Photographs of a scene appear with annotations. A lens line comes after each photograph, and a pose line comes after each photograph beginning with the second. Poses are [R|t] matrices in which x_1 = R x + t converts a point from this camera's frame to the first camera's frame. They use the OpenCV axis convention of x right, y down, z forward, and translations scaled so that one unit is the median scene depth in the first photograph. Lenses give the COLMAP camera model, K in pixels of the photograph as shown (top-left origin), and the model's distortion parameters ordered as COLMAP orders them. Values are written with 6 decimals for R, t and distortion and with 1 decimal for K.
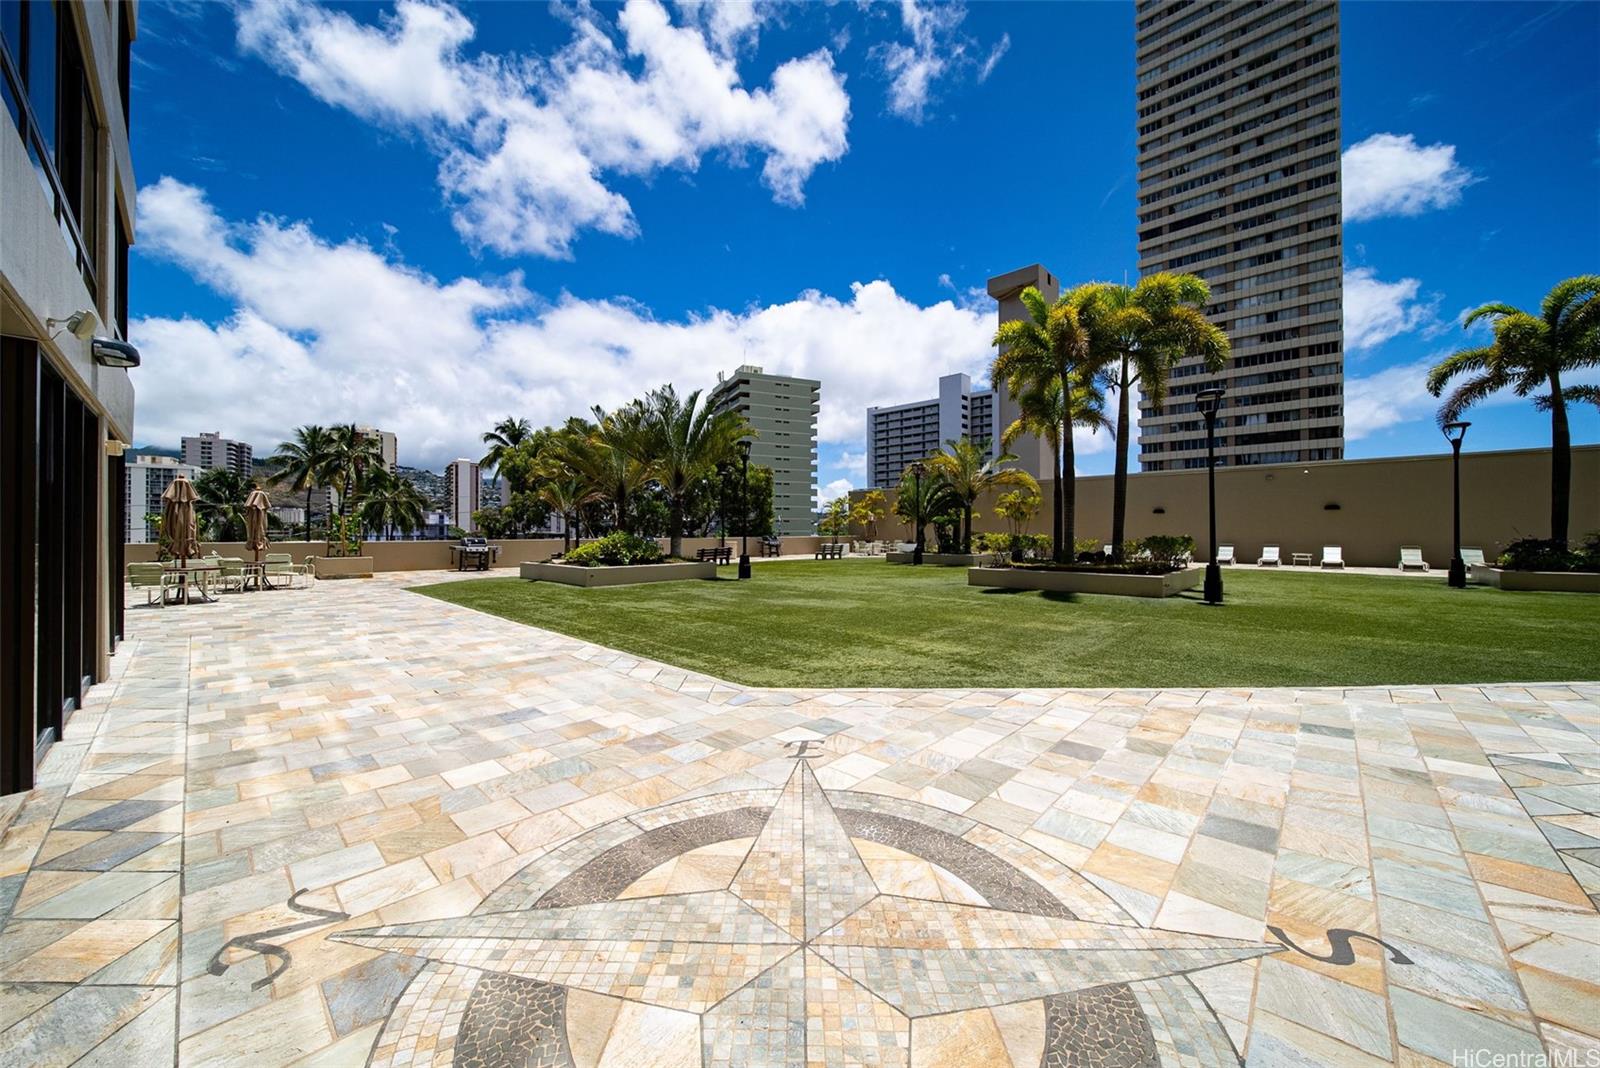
lens RADIAL K [[557.8, 0, 806.2], [0, 557.8, 538.3], [0, 0, 1]] dist [-0.008483, 0.000355]
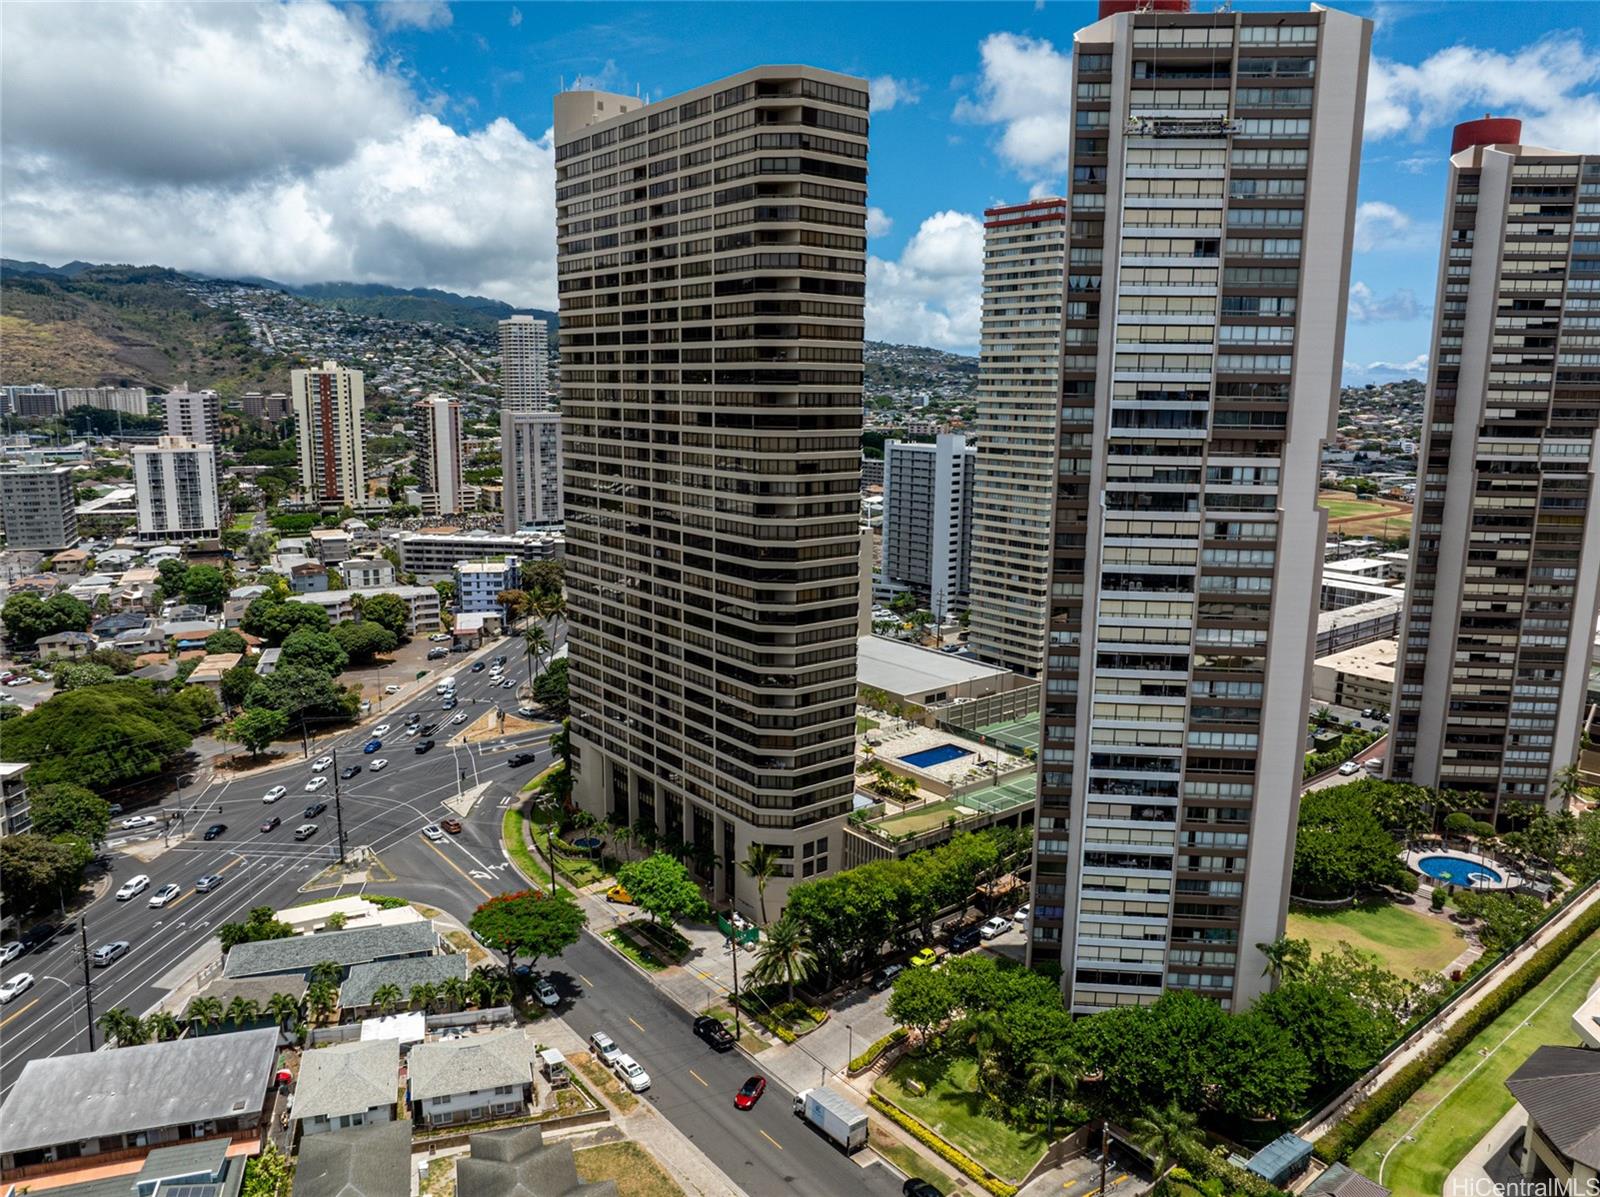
lens RADIAL K [[1140.2, 0, 805.7], [0, 1140.2, 589.5], [0, 0, 1]] dist [-0.043087, 0.009348]
pose [[0.988837, 0.036748, -0.144402, 0.663980], [-0.011021, 0.984495, 0.175067, -0.789008], [0.148596, -0.171521, 0.973909, -2.586049]]
